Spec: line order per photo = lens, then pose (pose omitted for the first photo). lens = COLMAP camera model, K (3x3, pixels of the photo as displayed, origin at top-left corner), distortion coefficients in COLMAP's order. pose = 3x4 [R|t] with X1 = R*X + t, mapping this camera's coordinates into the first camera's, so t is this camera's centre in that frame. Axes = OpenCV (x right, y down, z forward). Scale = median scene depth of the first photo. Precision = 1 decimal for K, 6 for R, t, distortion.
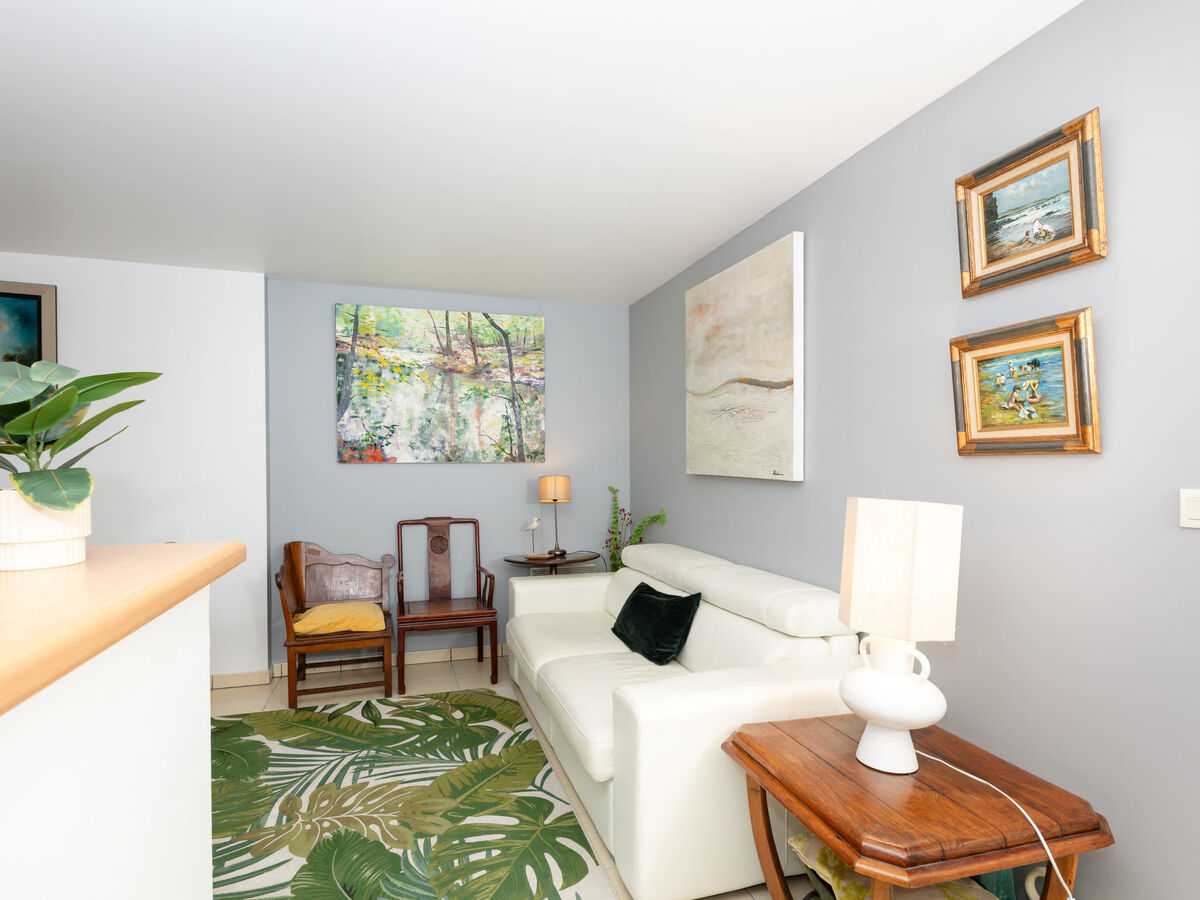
lens RADIAL K [[630.5, 0, 595.5], [0, 630.5, 462.3], [0, 0, 1]] dist [0.000324, 0.000929]
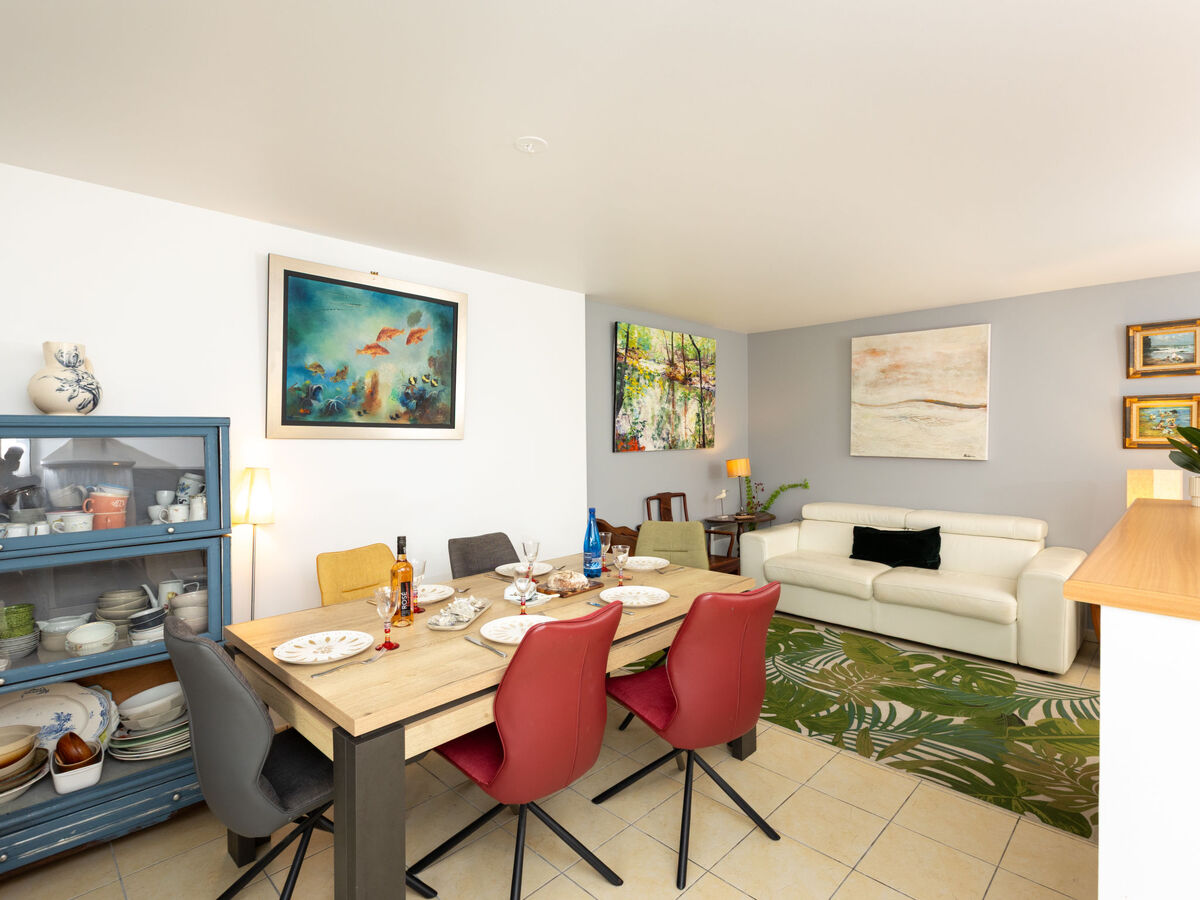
lens RADIAL K [[592.4, 0, 594.3], [0, 592.4, 438.7], [0, 0, 1]] dist [-0.004412, 0.001003]
pose [[0.888654, -0.008449, 0.458500, -0.950661], [0.005404, 0.999954, 0.007953, -0.033678], [-0.458546, -0.004589, 0.888659, 0.000753]]
